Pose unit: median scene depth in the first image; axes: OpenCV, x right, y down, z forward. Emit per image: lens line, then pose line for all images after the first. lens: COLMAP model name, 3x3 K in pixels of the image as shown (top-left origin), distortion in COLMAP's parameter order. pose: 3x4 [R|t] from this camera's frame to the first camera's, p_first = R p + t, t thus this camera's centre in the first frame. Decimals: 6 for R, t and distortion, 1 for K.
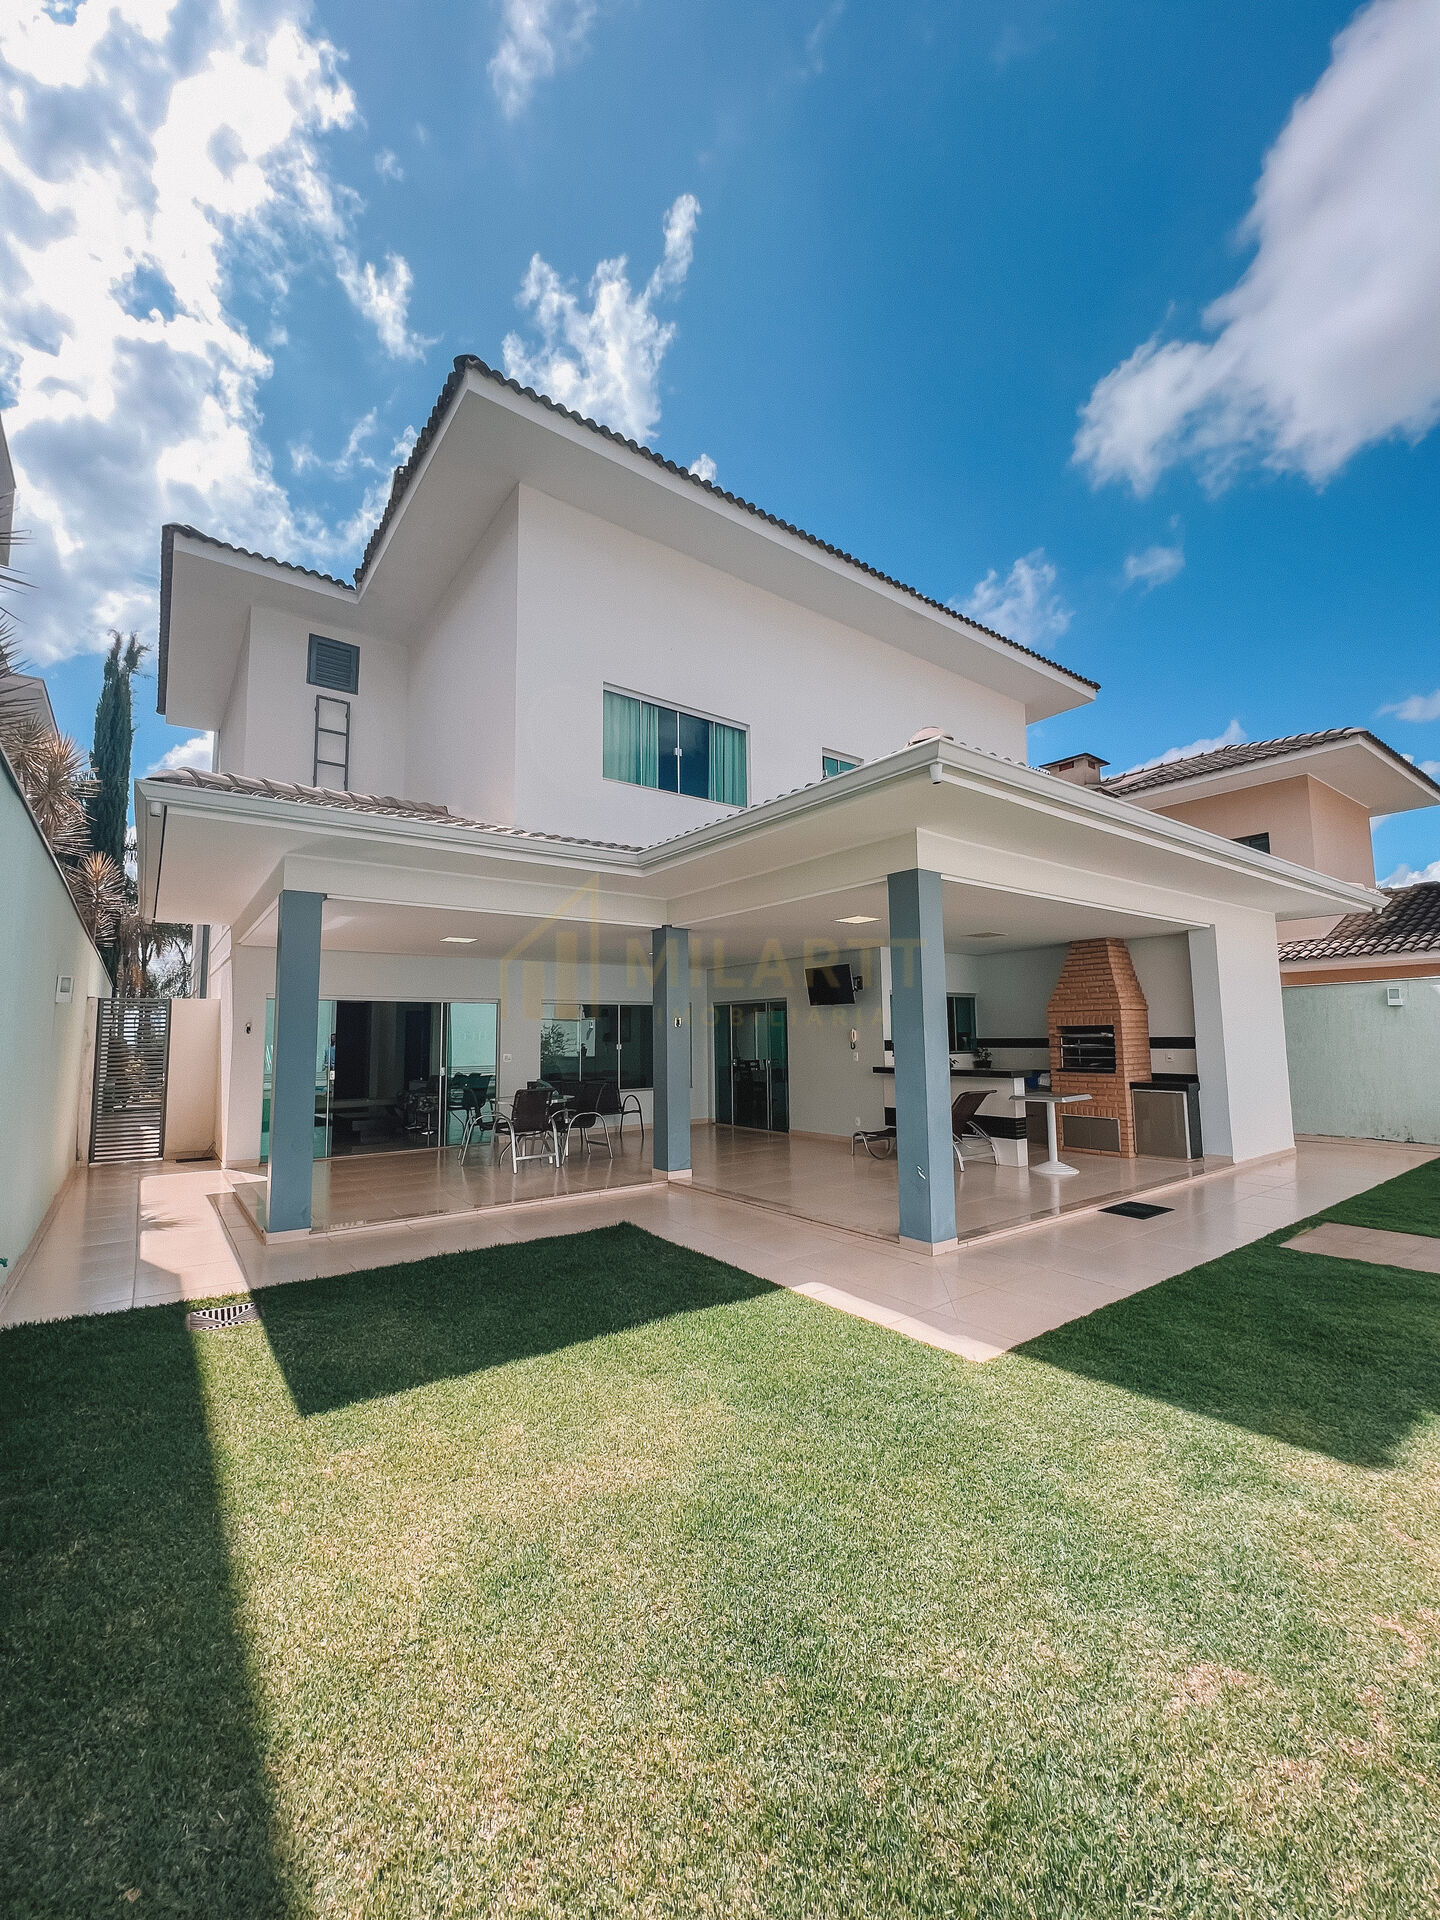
lens RADIAL K [[769.7, 0, 725.4], [0, 769.7, 955.8], [0, 0, 1]] dist [-0.001169, 0.000569]
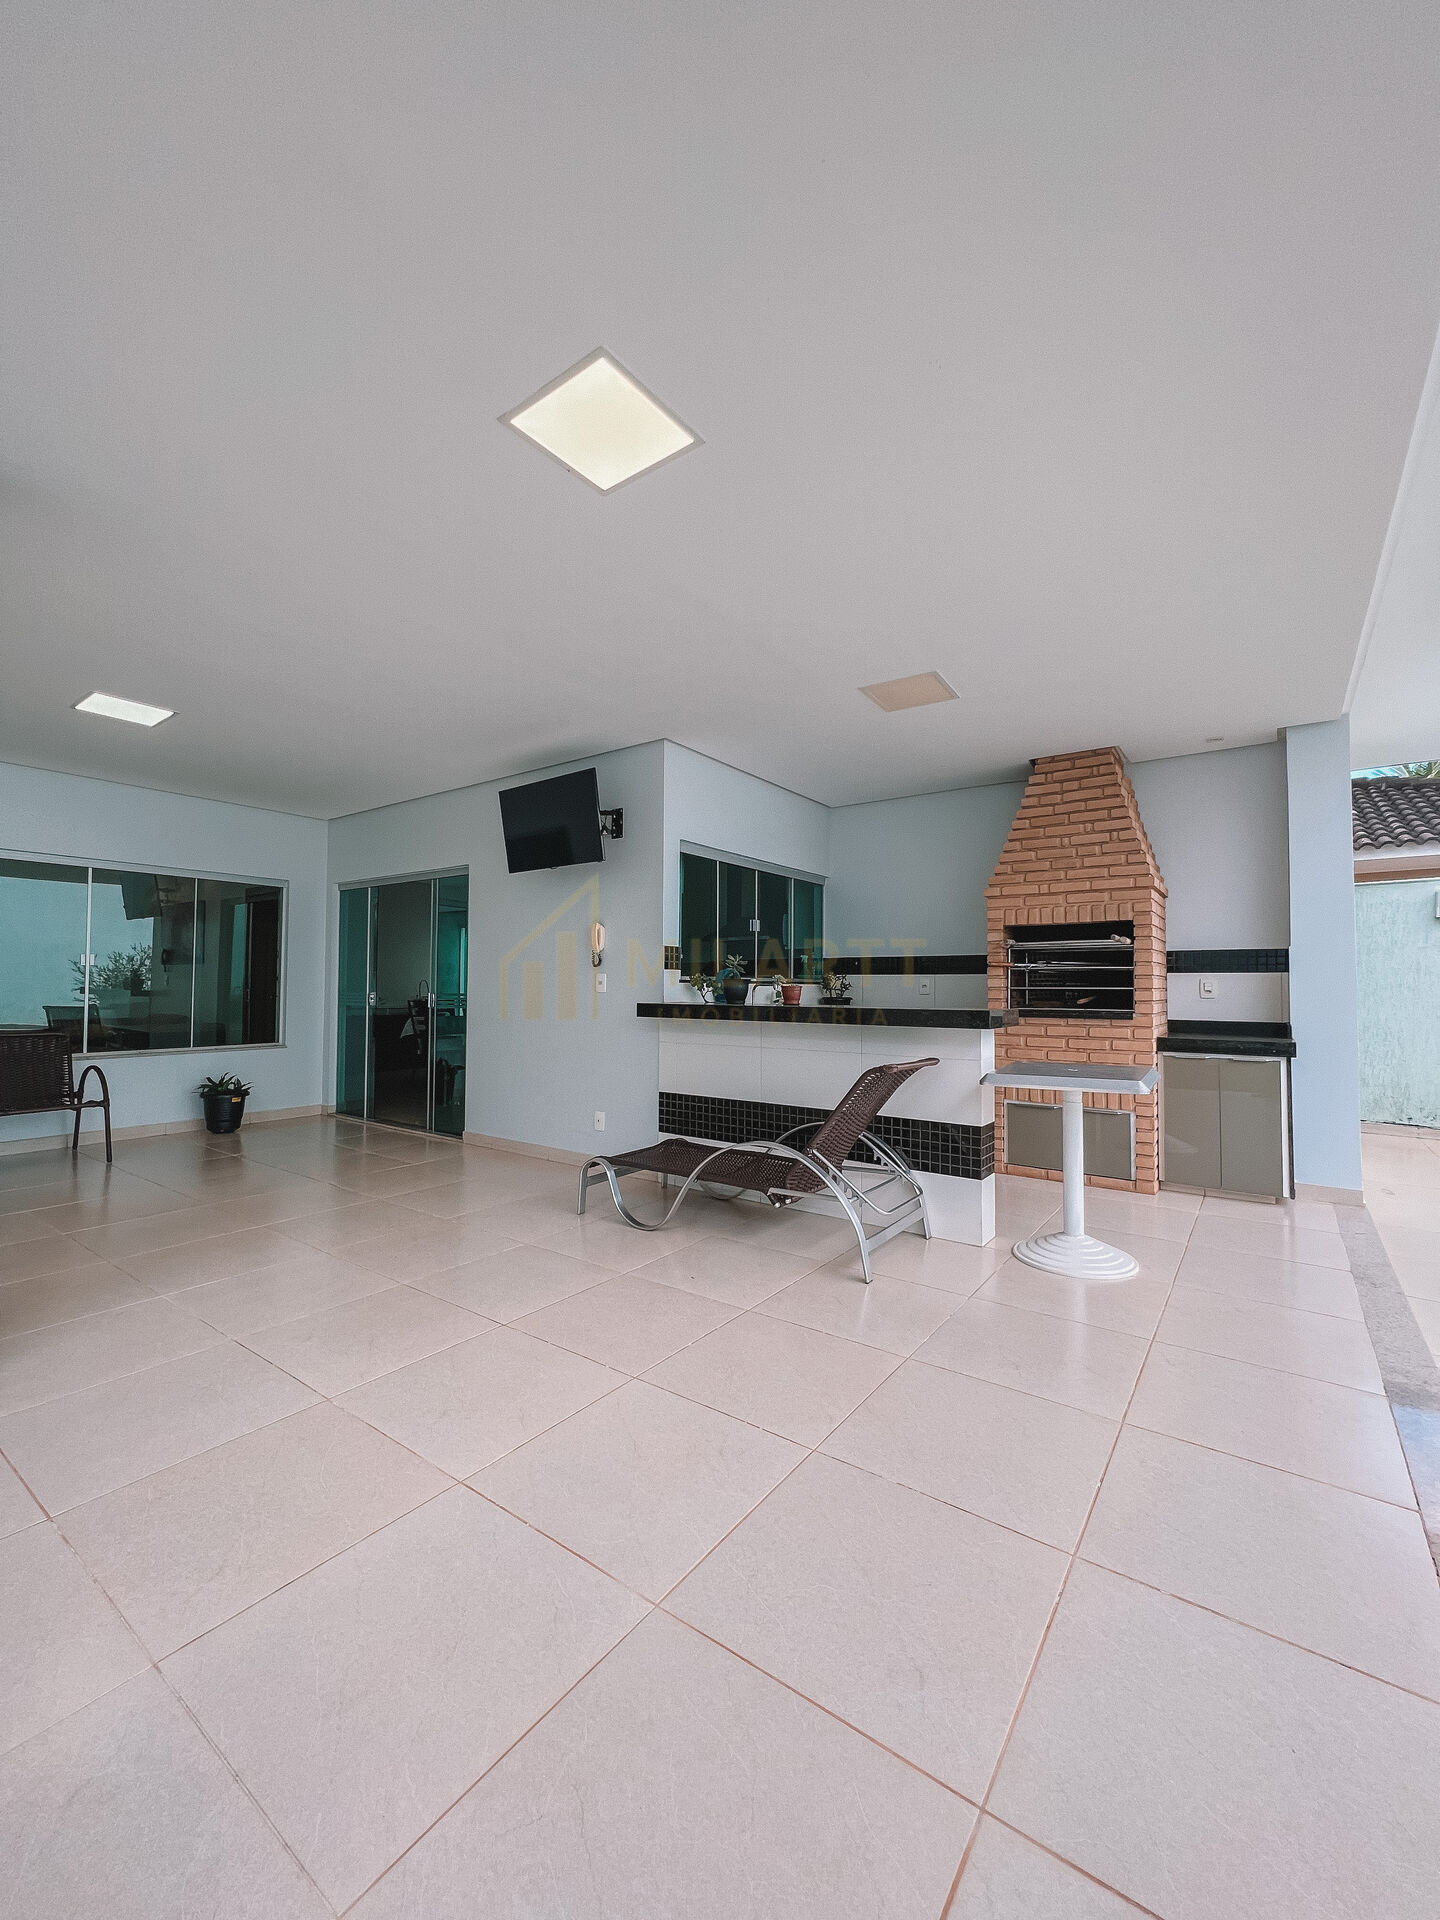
lens RADIAL K [[769.7, 0, 721.5], [0, 769.7, 958.6], [0, 0, 1]] dist [-0.001169, 0.000569]
pose [[0.952942, 0.029787, 0.301687, 0.107447], [-0.050012, 0.996972, 0.059538, 0.093714], [-0.299000, -0.071824, 0.951546, 0.591050]]
